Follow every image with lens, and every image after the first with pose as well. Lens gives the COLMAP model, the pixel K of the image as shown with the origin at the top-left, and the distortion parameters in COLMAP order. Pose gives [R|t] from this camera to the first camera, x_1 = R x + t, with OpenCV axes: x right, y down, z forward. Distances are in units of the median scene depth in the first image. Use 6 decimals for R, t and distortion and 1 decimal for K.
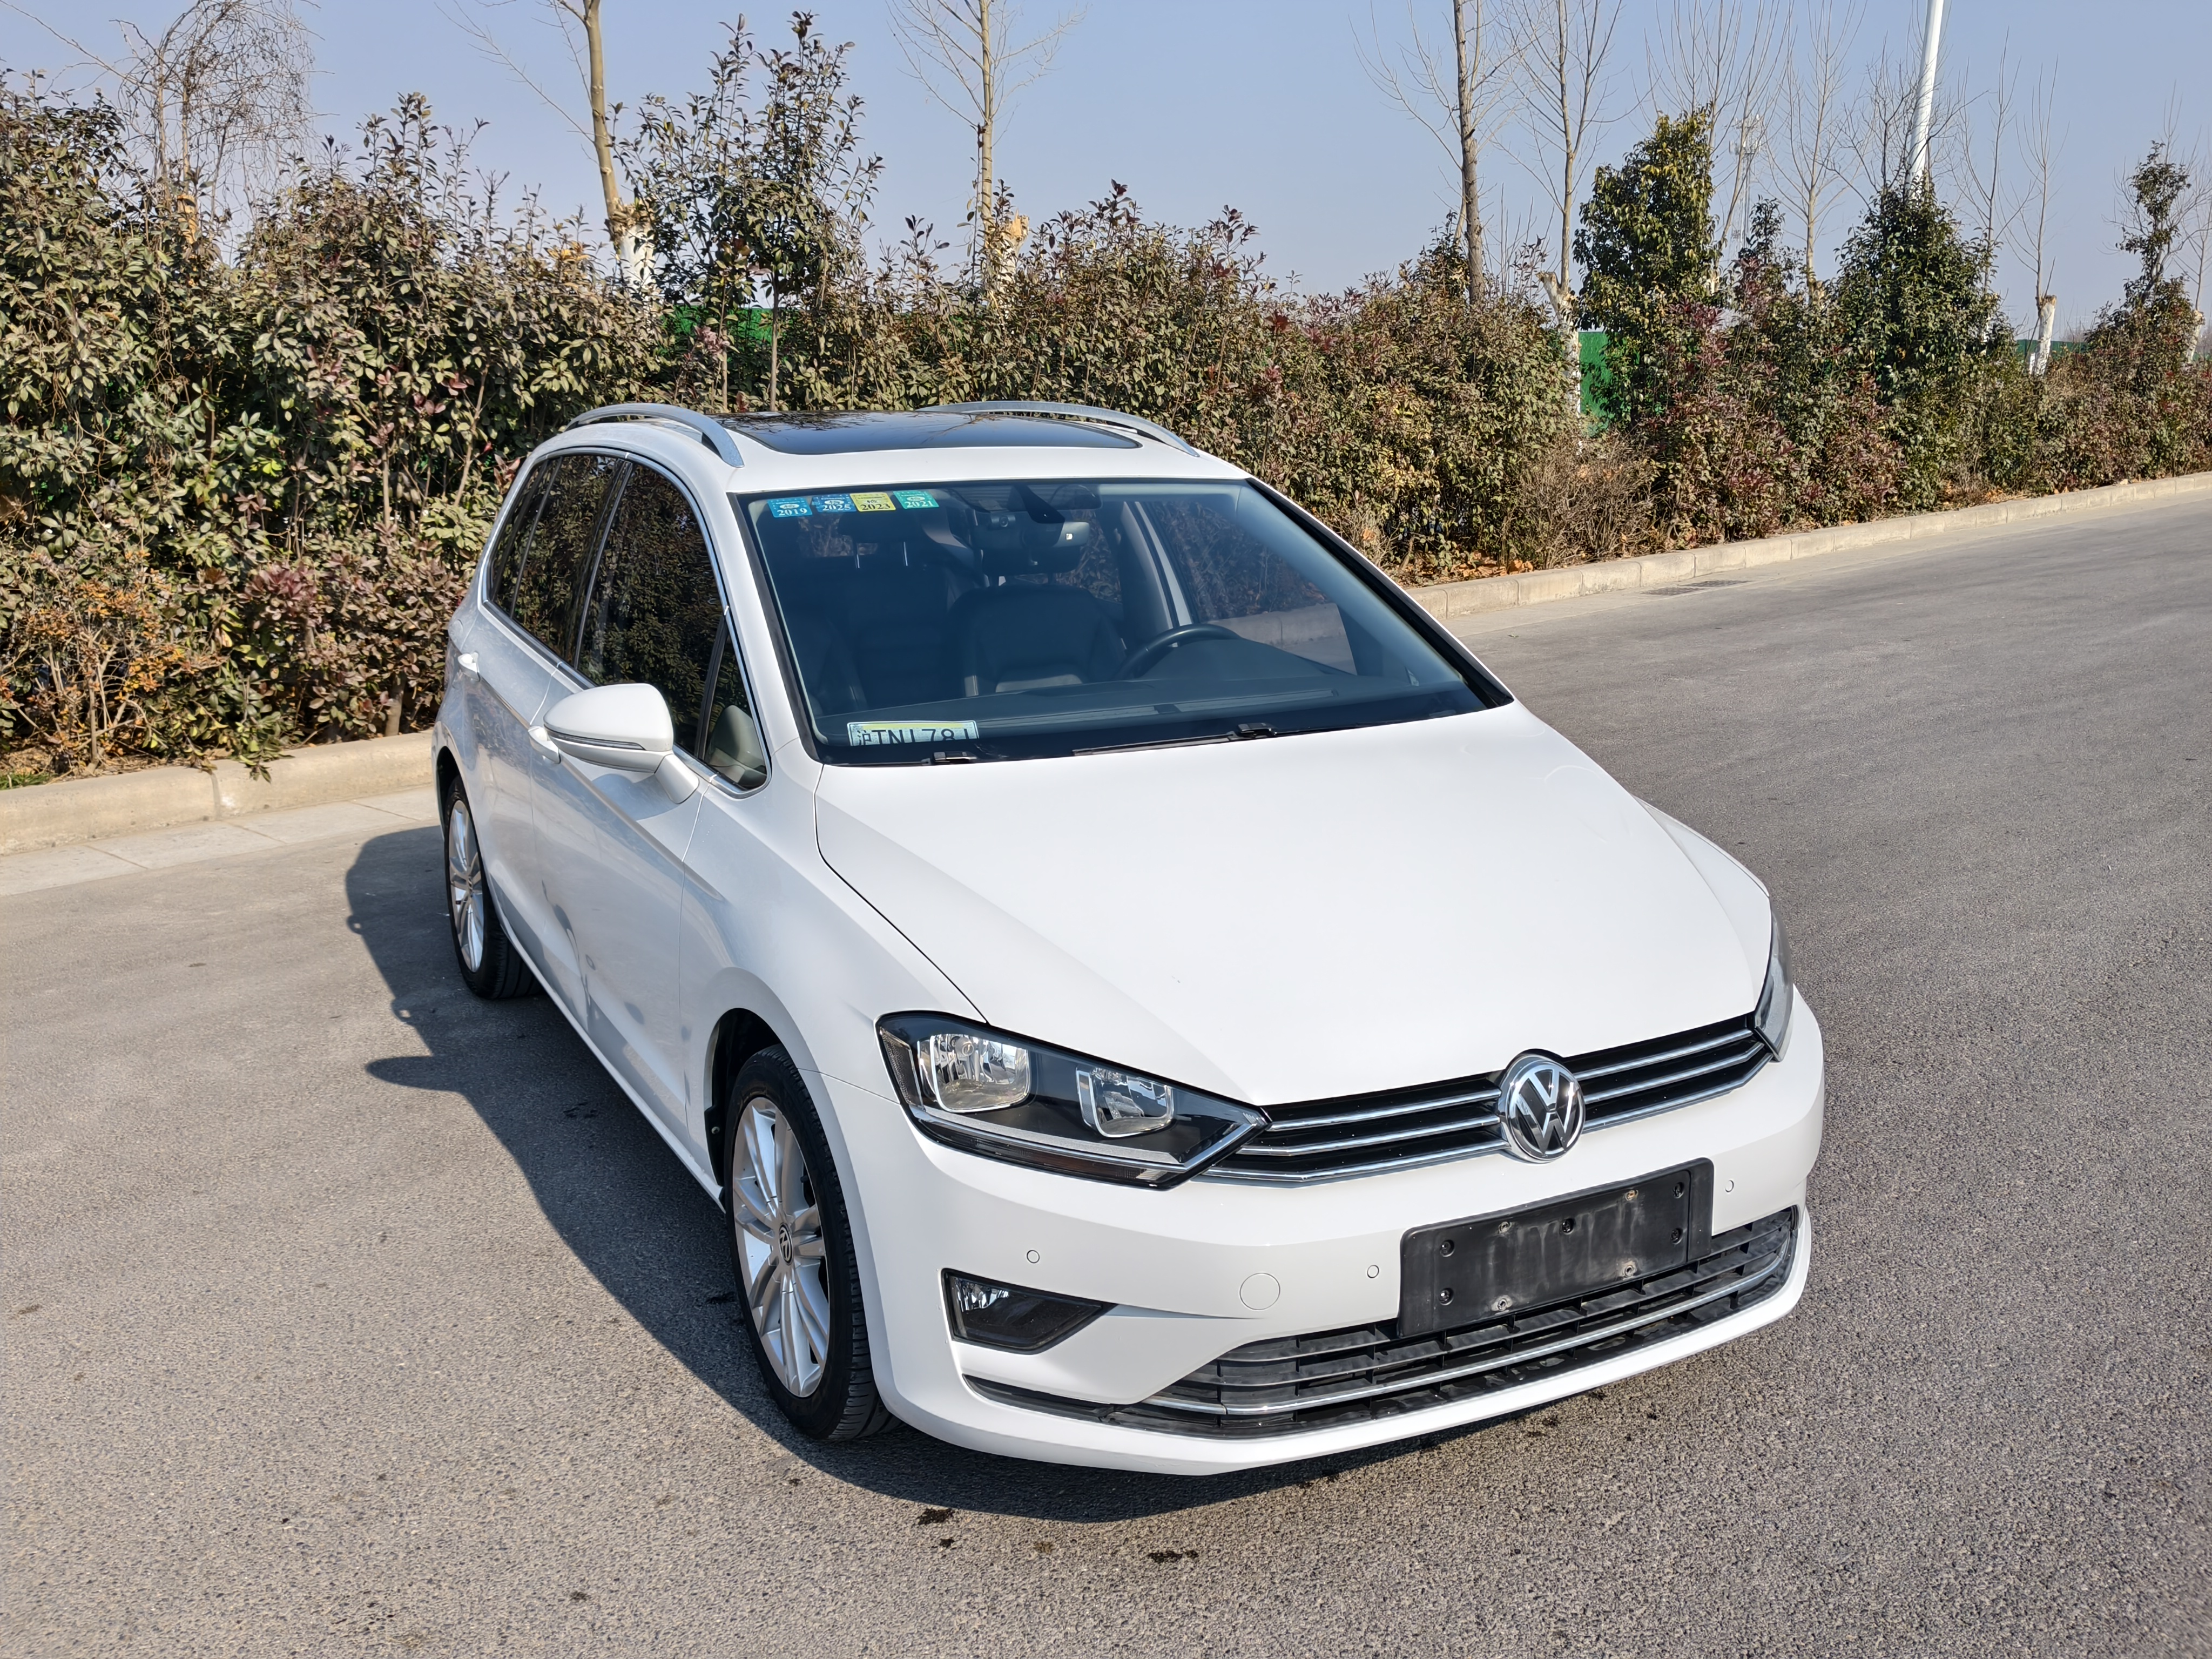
lens RADIAL K [[1973.3, 0, 1111.5], [0, 1973.3, 840.5], [0, 0, 1]] dist [0.060646, -0.082044]
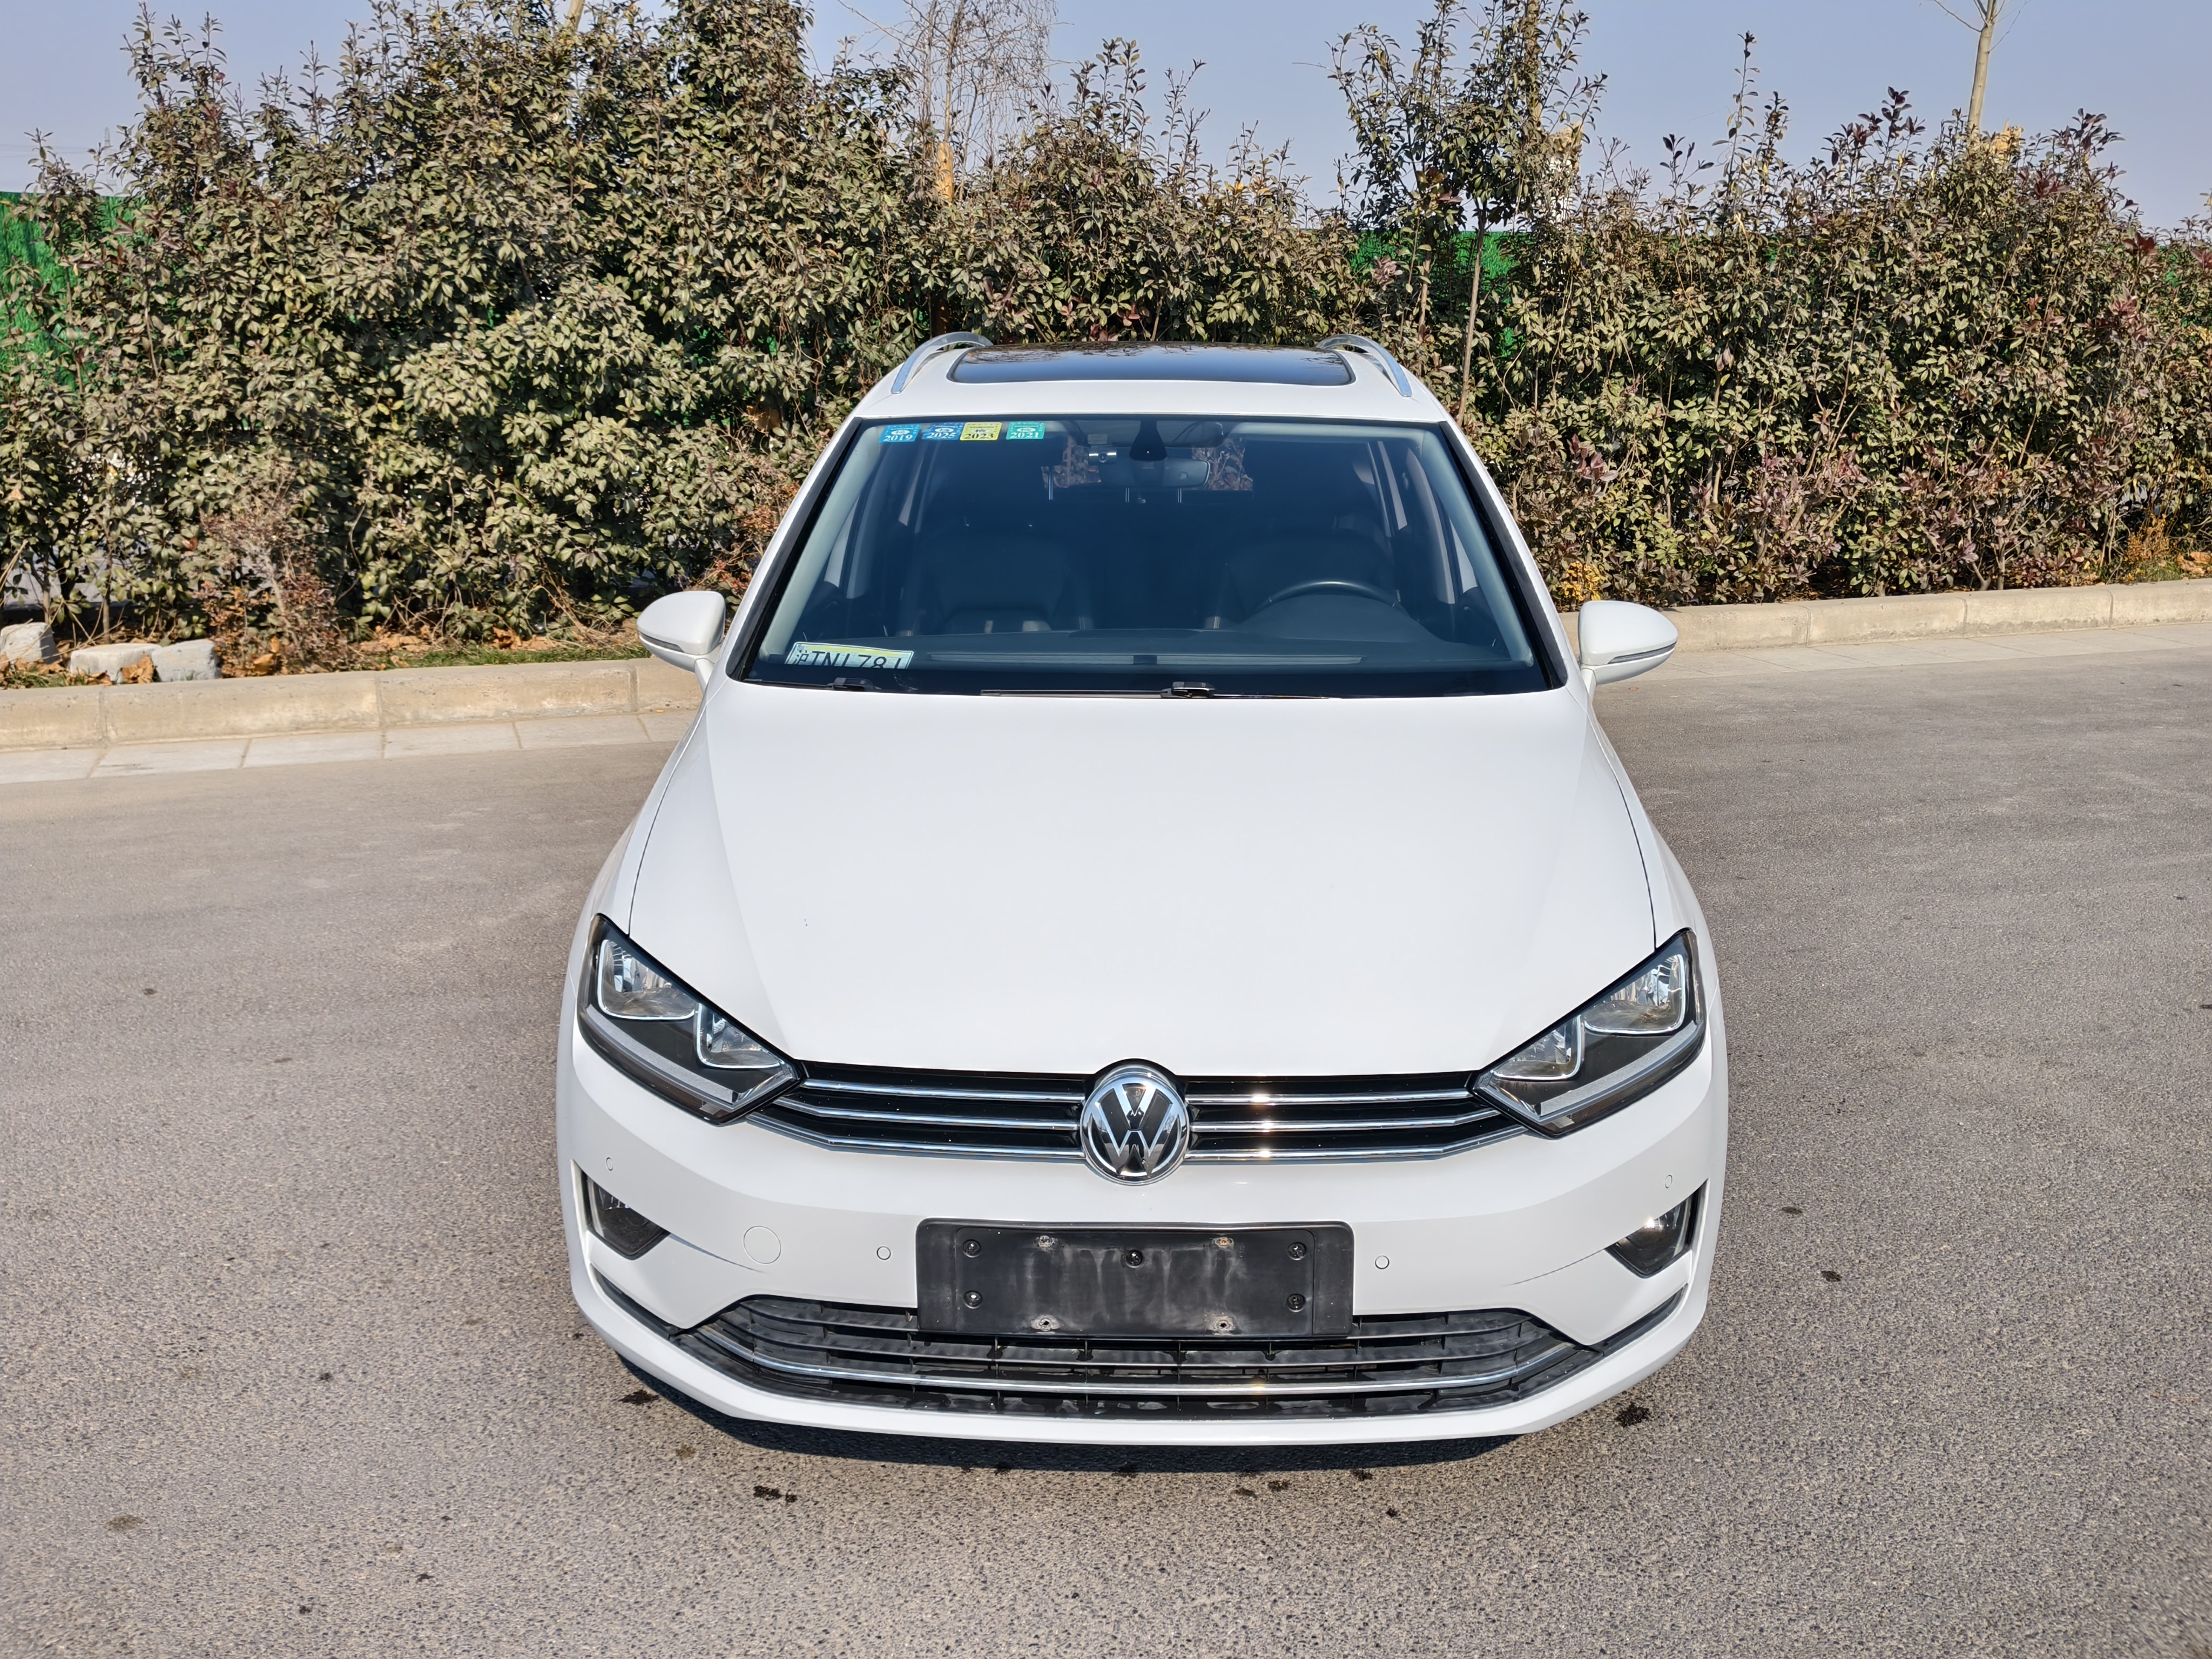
lens RADIAL K [[1973.3, 0, 1105.1], [0, 1973.3, 824.9], [0, 0, 1]] dist [0.060646, -0.082044]
pose [[0.875524, 0.128645, -0.465734, 0.210732], [-0.116962, 0.991665, 0.054043, -0.016603], [0.468805, 0.007158, 0.883273, 0.067850]]
